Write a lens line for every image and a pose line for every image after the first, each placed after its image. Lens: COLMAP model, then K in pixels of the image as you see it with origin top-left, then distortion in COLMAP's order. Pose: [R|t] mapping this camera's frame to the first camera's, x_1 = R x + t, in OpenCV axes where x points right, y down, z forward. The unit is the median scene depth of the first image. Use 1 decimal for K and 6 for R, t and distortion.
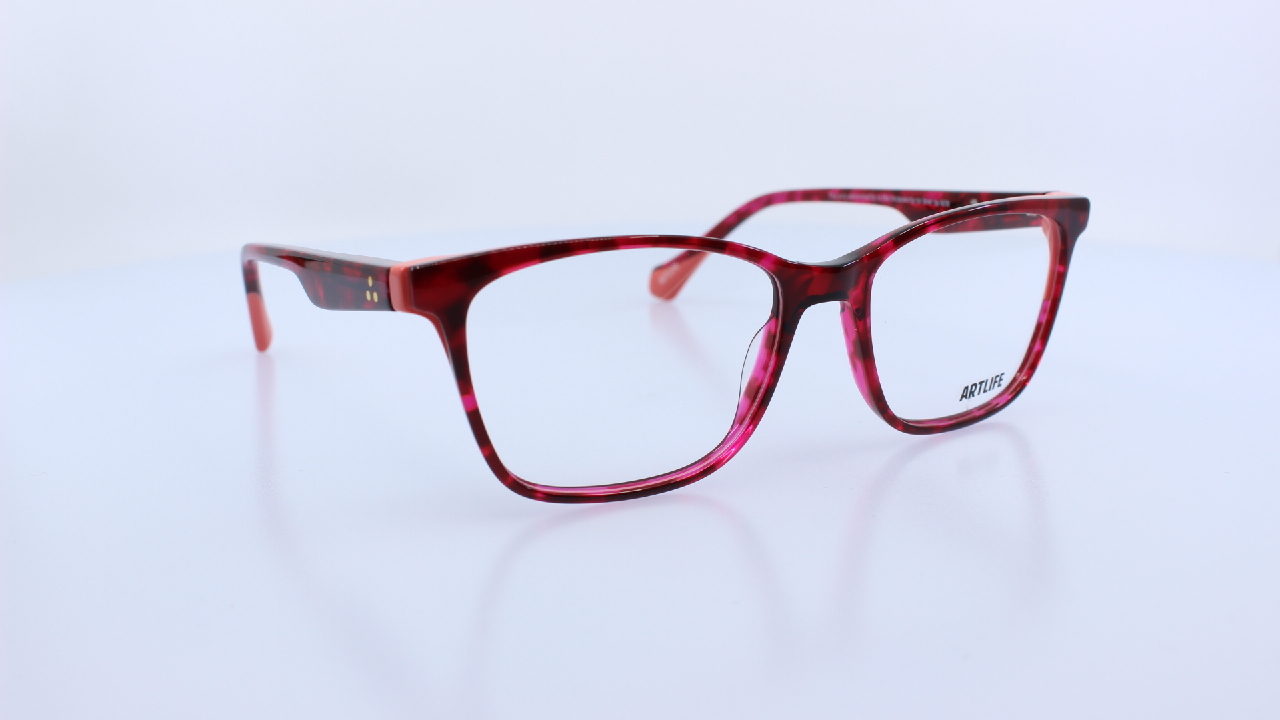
lens RADIAL K [[1398.3, 0, 638.7], [0, 1398.3, 357.1], [0, 0, 1]] dist [-0.136845, 0.000000]
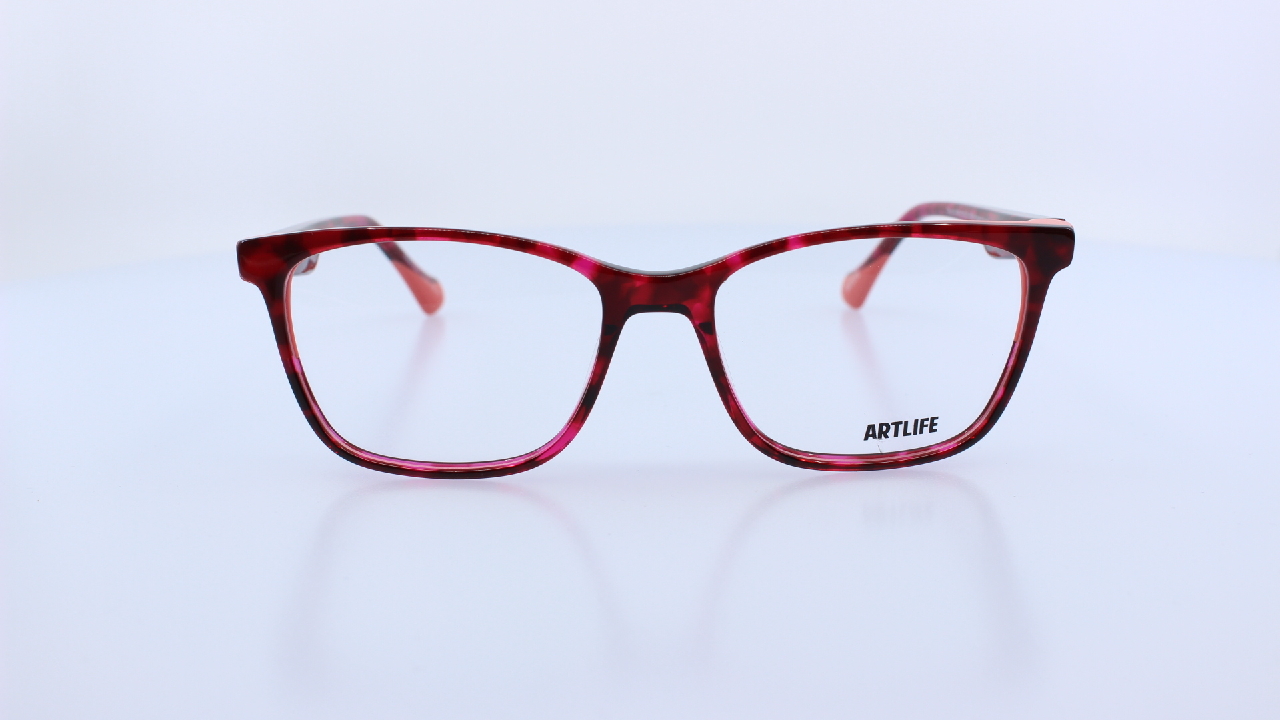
lens RADIAL K [[1398.3, 0, 639.2], [0, 1398.3, 360.1], [0, 0, 1]] dist [-0.136845, 0.000000]
pose [[0.868607, 0.119426, -0.480895, 0.587211], [-0.114064, 0.992648, 0.040490, -0.044037], [0.482195, 0.019683, 0.875843, 0.143941]]
